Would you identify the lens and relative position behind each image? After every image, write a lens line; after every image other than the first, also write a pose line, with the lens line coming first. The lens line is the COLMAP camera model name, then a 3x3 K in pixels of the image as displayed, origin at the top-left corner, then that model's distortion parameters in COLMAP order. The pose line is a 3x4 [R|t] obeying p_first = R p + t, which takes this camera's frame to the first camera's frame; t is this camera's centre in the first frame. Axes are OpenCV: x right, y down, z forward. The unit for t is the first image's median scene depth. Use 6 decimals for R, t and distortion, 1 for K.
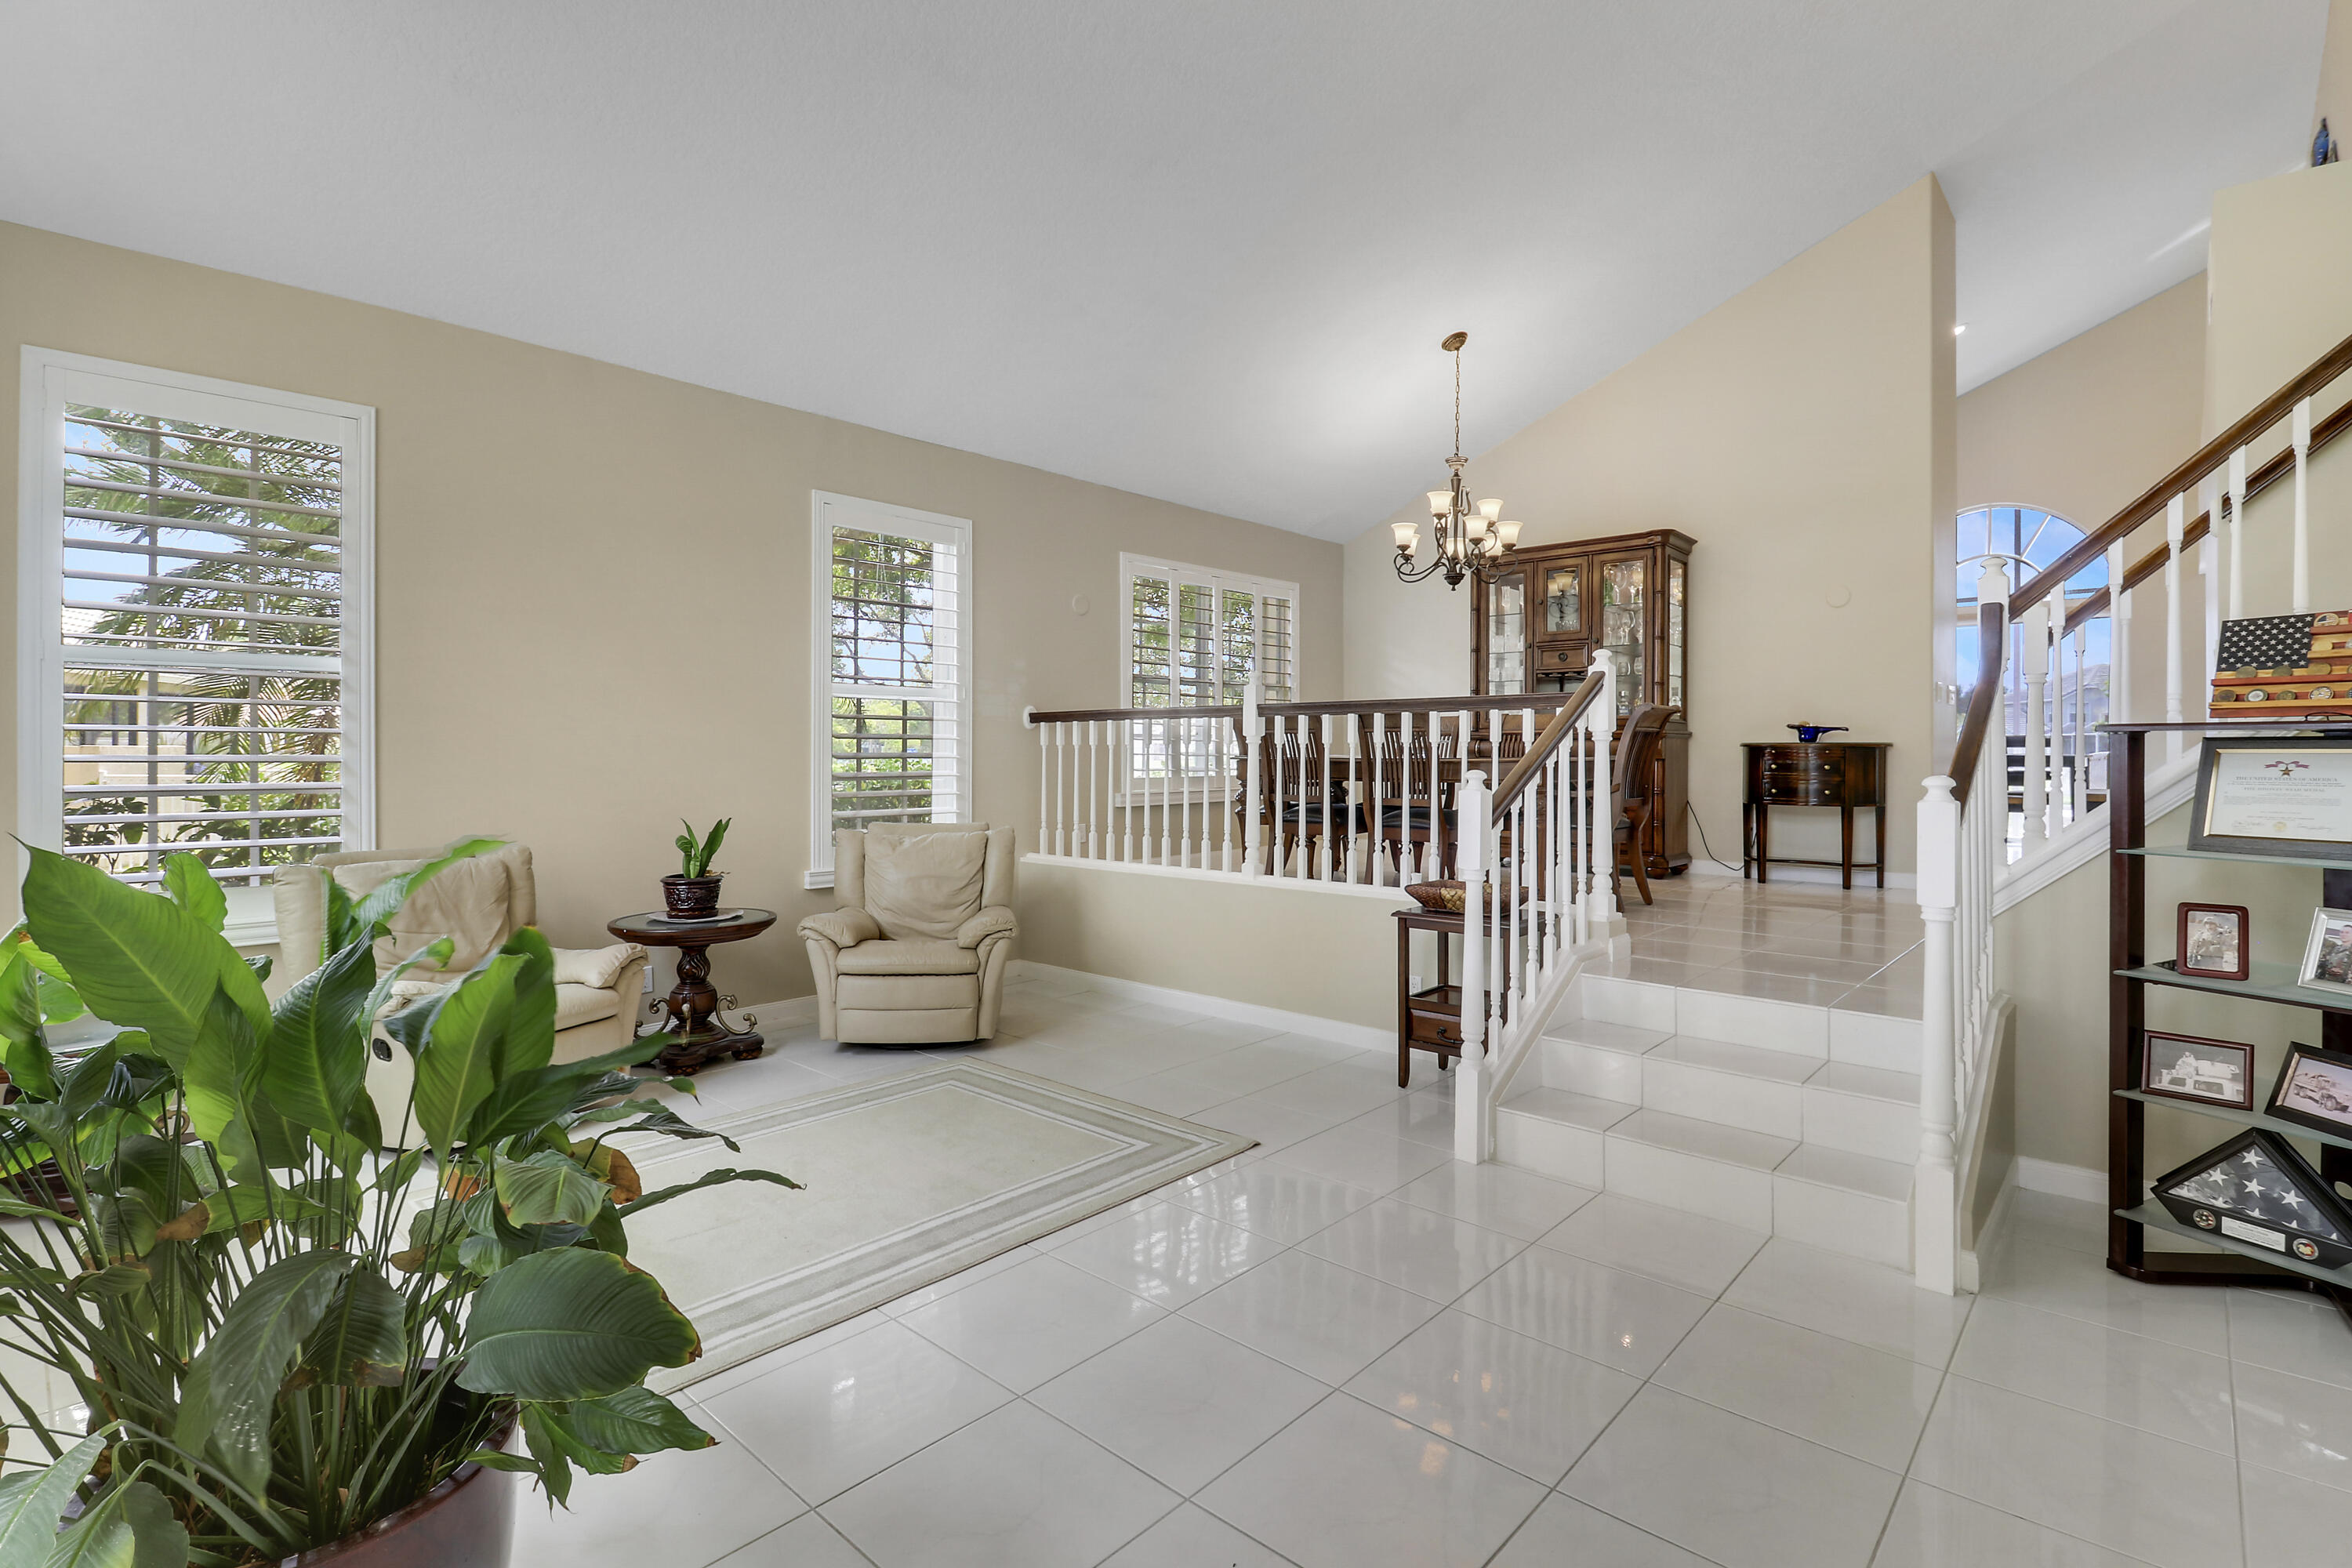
lens RADIAL K [[1097.9, 0, 1179.6], [0, 1097.9, 762.4], [0, 0, 1]] dist [-0.006924, -0.008175]
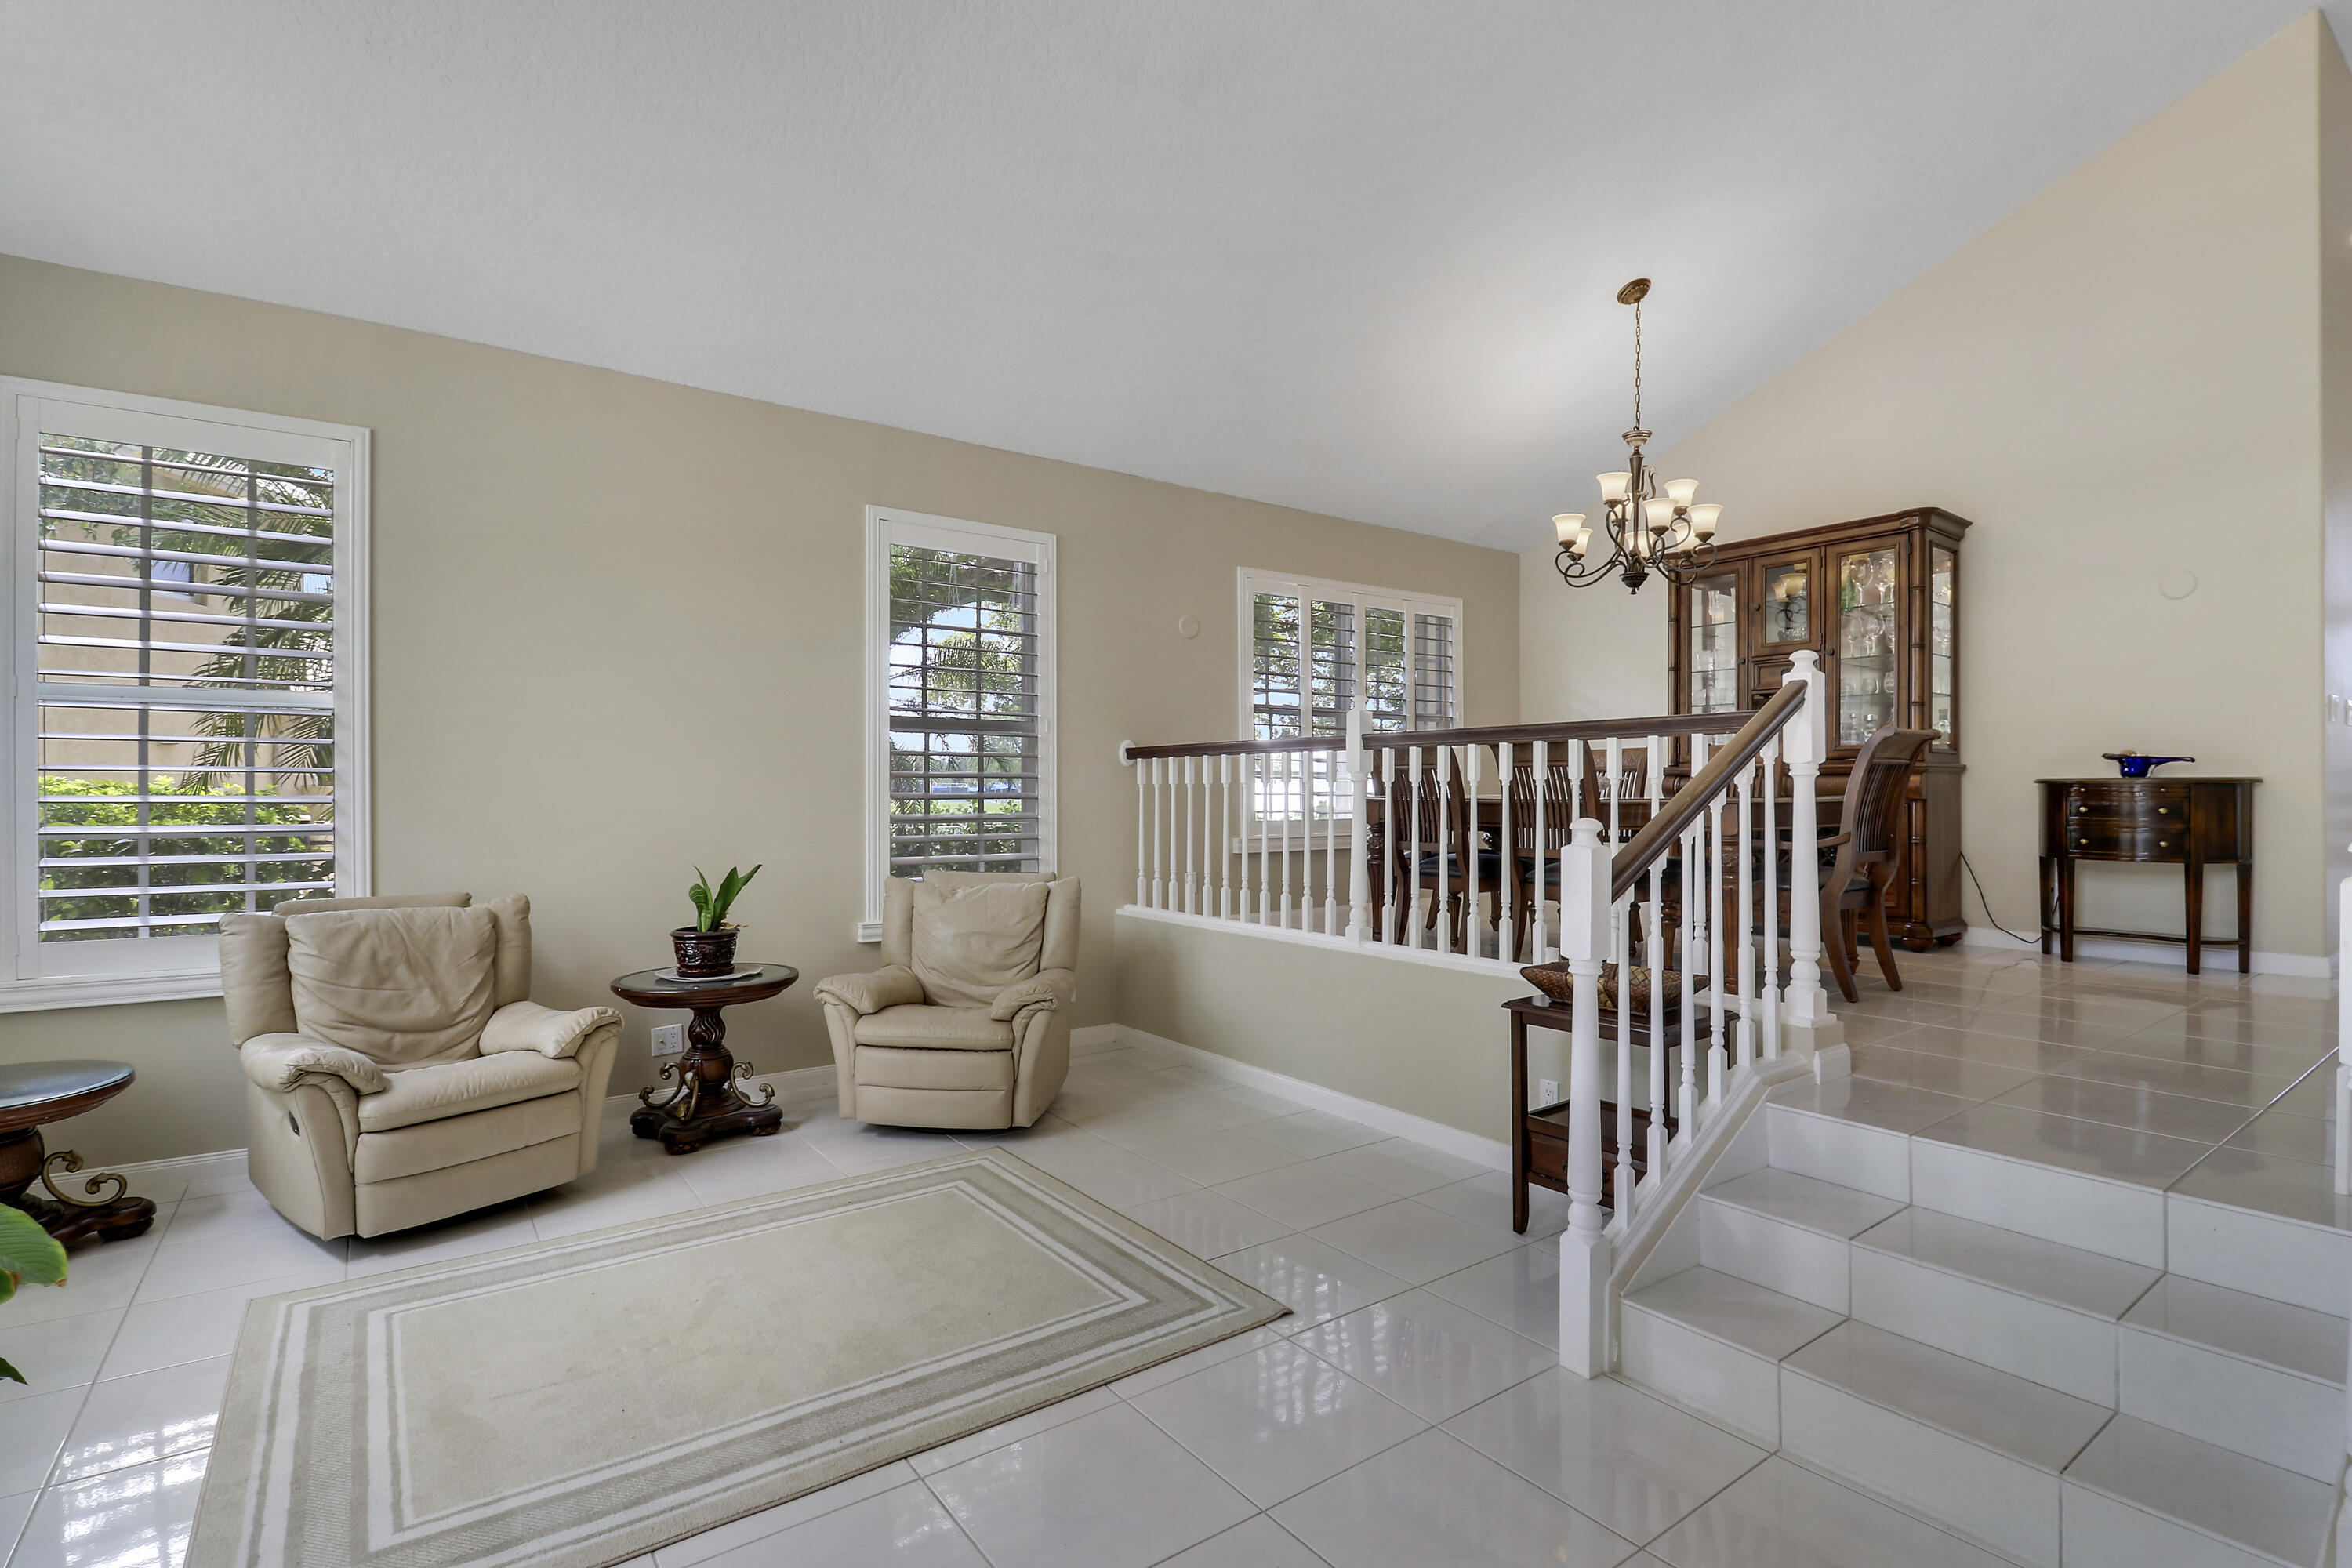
lens RADIAL K [[1097.9, 0, 1162.2], [0, 1097.9, 788.4], [0, 0, 1]] dist [-0.006924, -0.008175]
pose [[0.977775, -0.001416, -0.209653, 0.103321], [-0.001129, 0.999927, -0.012020, -0.001886], [0.209655, 0.011989, 0.977702, 0.173870]]
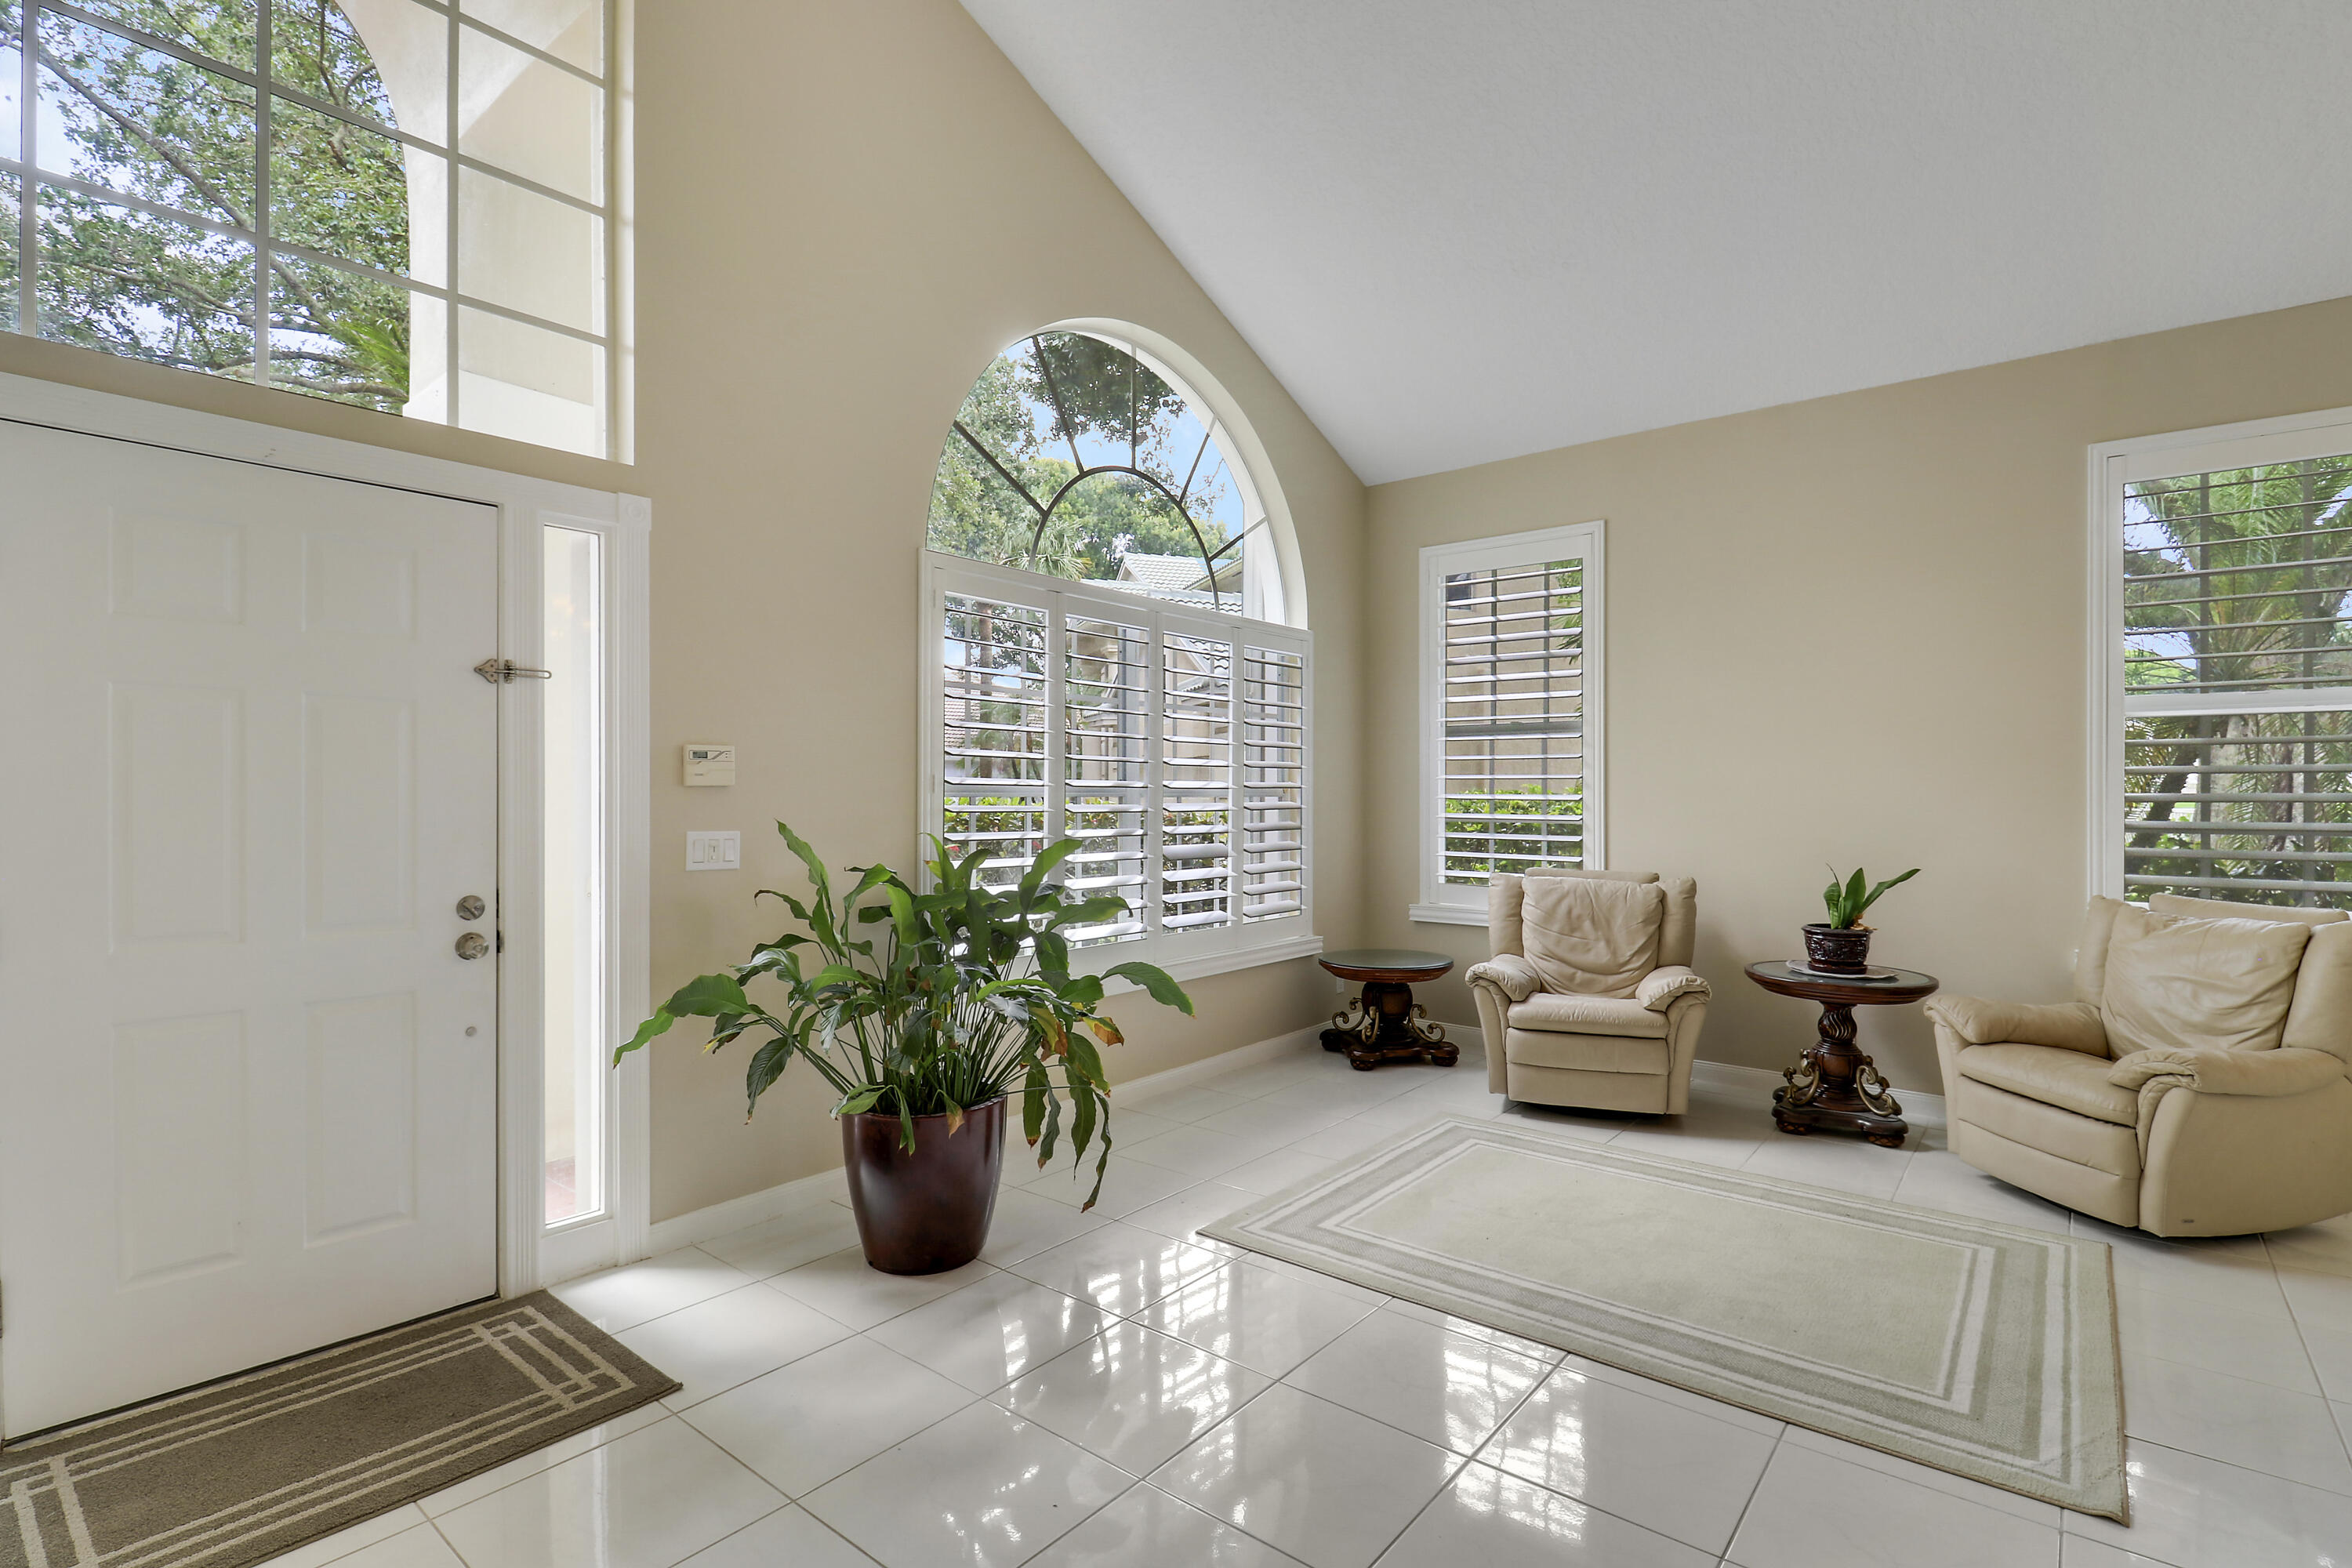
lens RADIAL K [[1097.9, 0, 1169.7], [0, 1097.9, 789.1], [0, 0, 1]] dist [-0.006924, -0.008175]
pose [[0.037361, -0.001166, -0.999301, 0.414612], [-0.008211, 0.999965, -0.001473, -0.005978], [0.999268, 0.008260, 0.037350, 0.363429]]
